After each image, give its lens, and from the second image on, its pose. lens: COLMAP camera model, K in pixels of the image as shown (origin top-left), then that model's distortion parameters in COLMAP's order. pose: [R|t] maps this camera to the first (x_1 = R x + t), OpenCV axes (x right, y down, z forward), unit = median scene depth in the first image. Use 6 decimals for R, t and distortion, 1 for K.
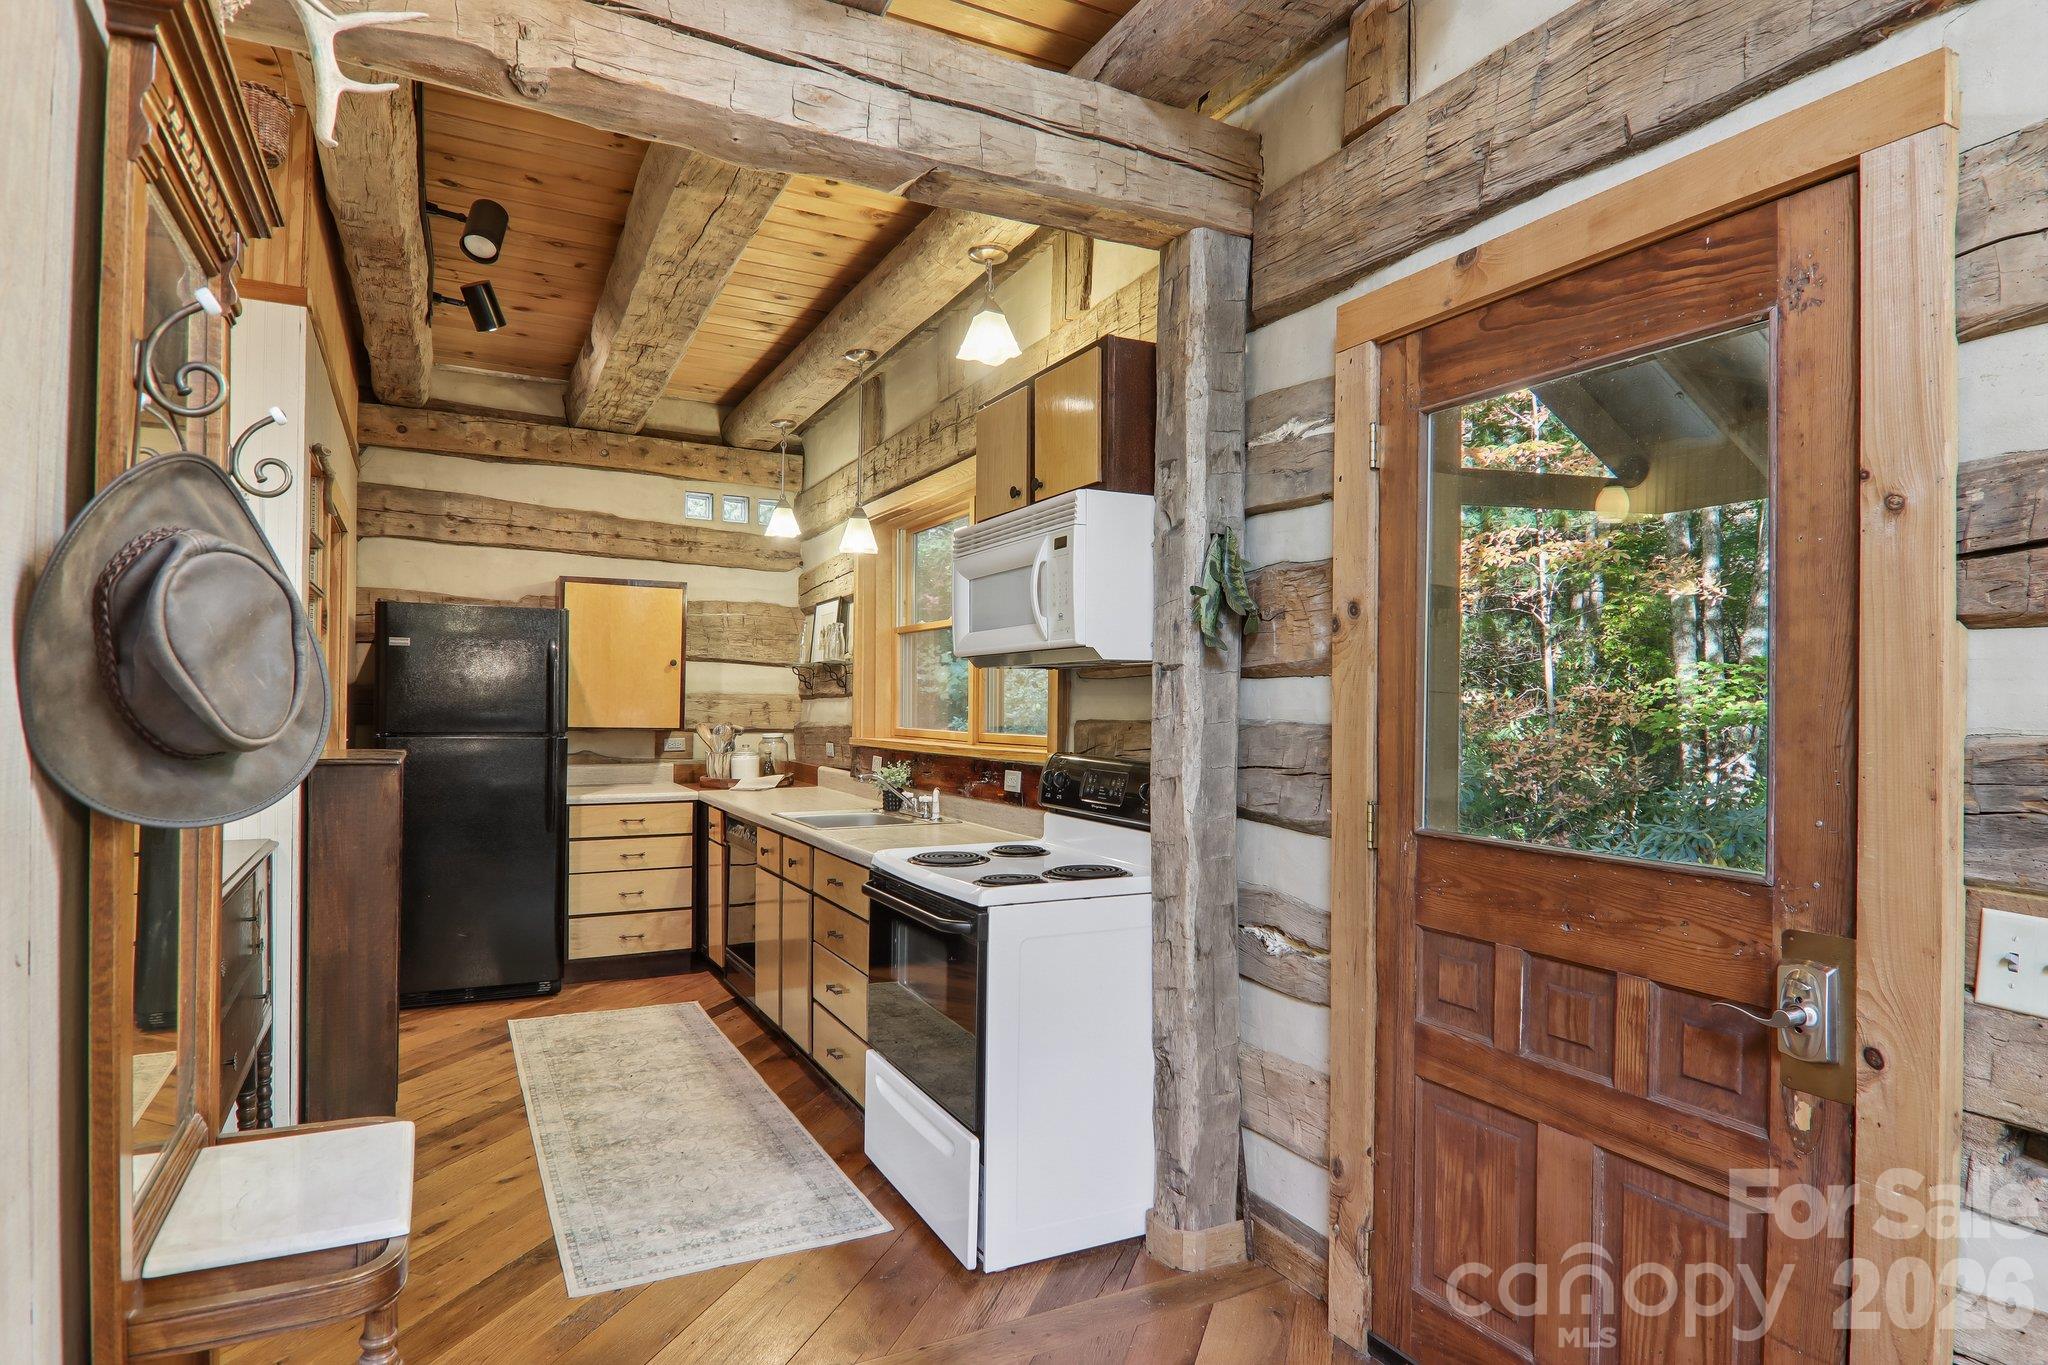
lens RADIAL K [[1135.6, 0, 1028.9], [0, 1135.6, 703.3], [0, 0, 1]] dist [0.006230, -0.021908]
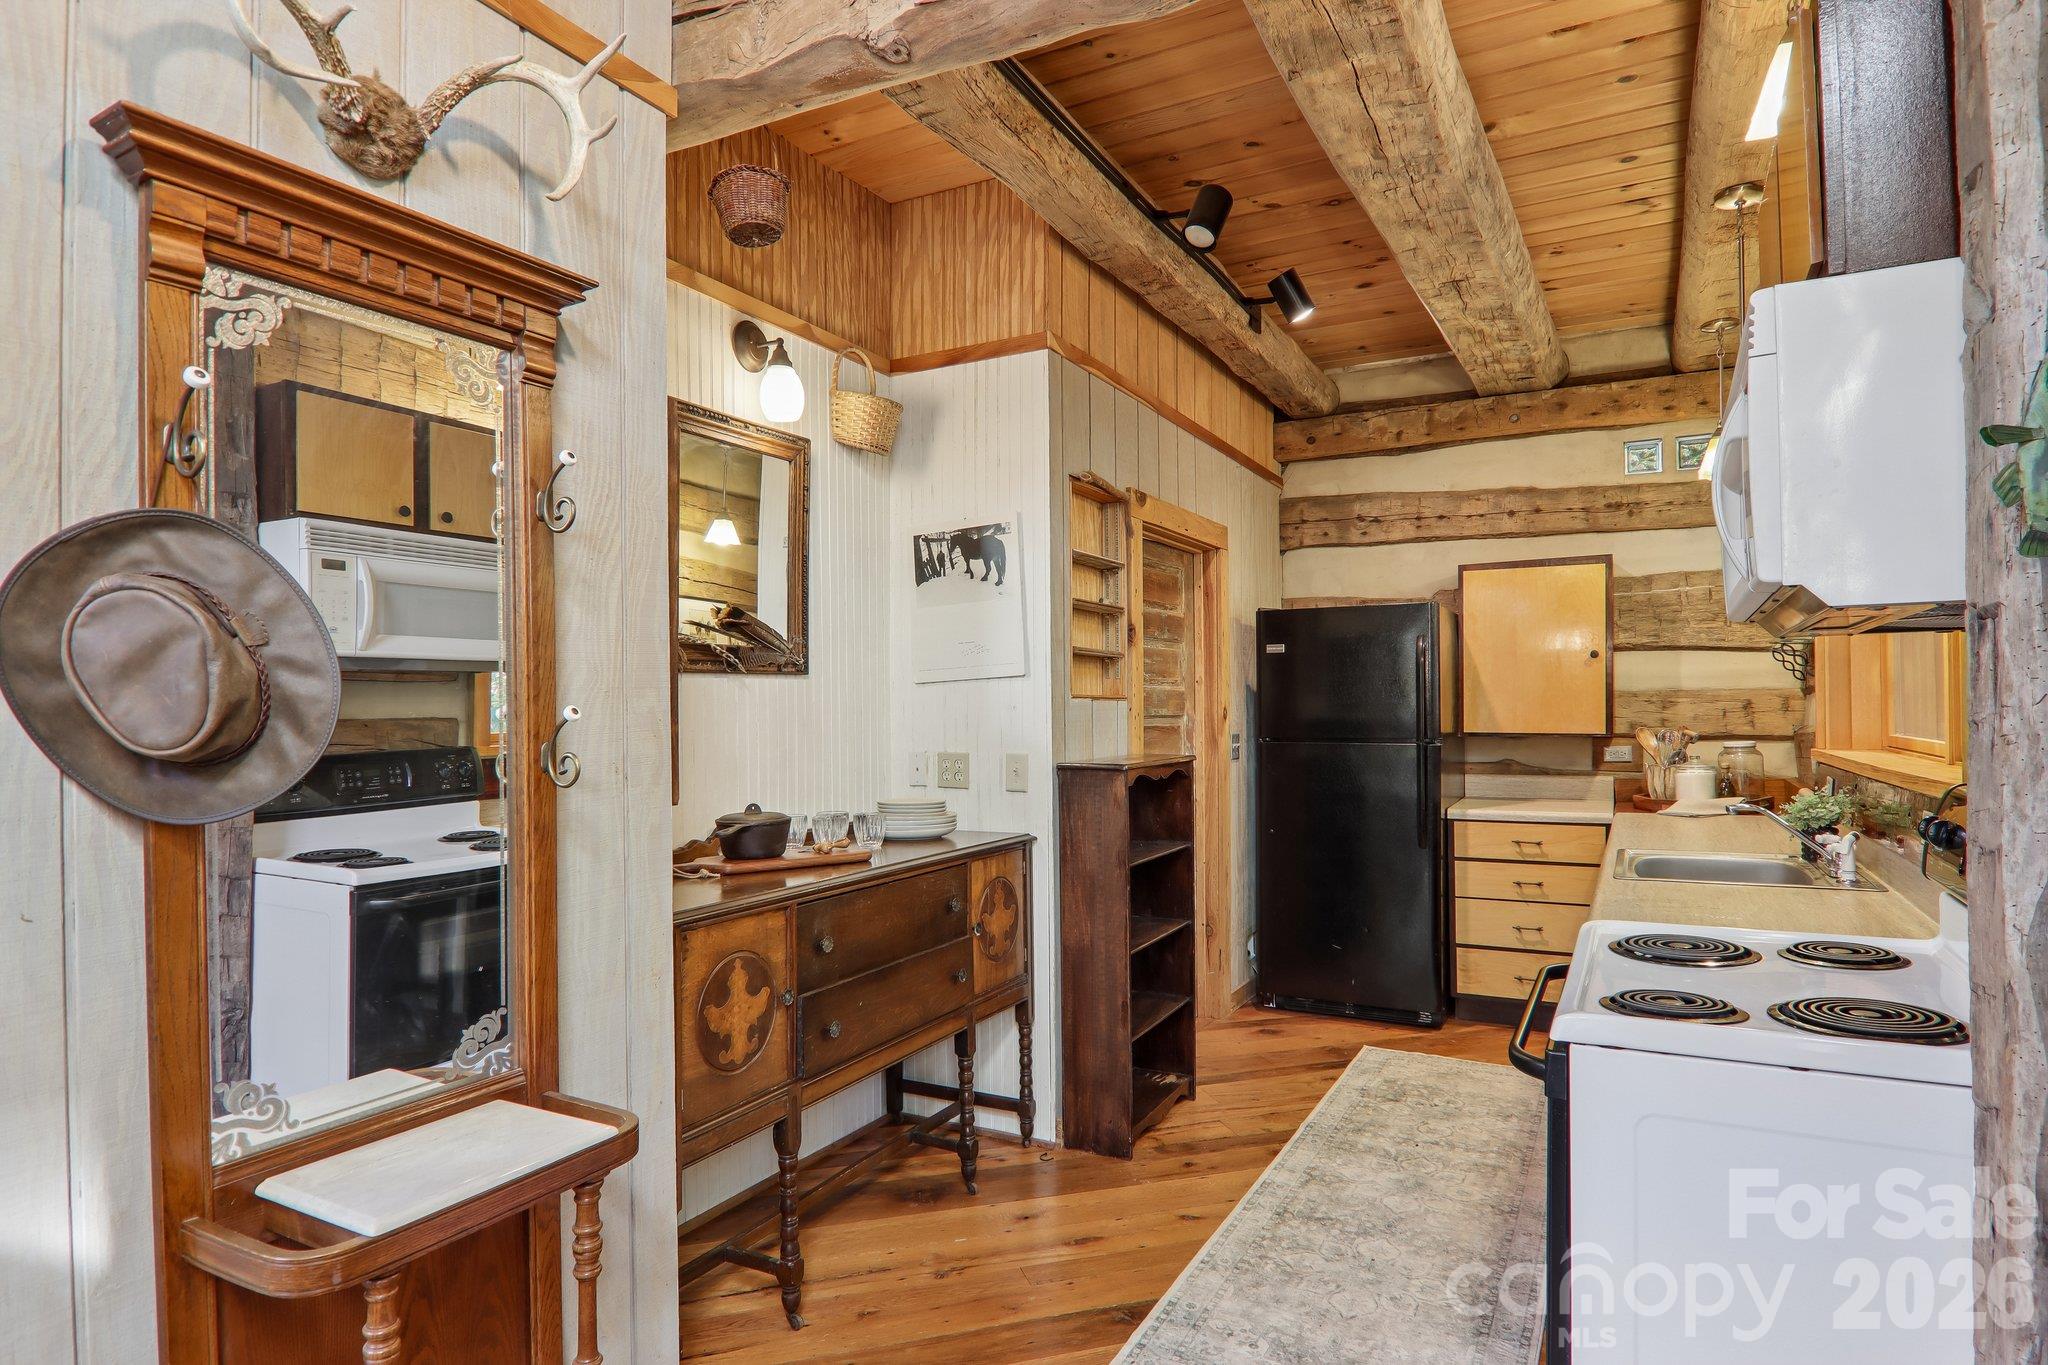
lens RADIAL K [[1135.6, 0, 1028.9], [0, 1135.6, 703.3], [0, 0, 1]] dist [0.006230, -0.021908]
pose [[0.557528, -0.018998, -0.829941, 0.145814], [0.016984, 0.999790, -0.011477, 0.002294], [0.829985, -0.007697, 0.557733, 0.212878]]
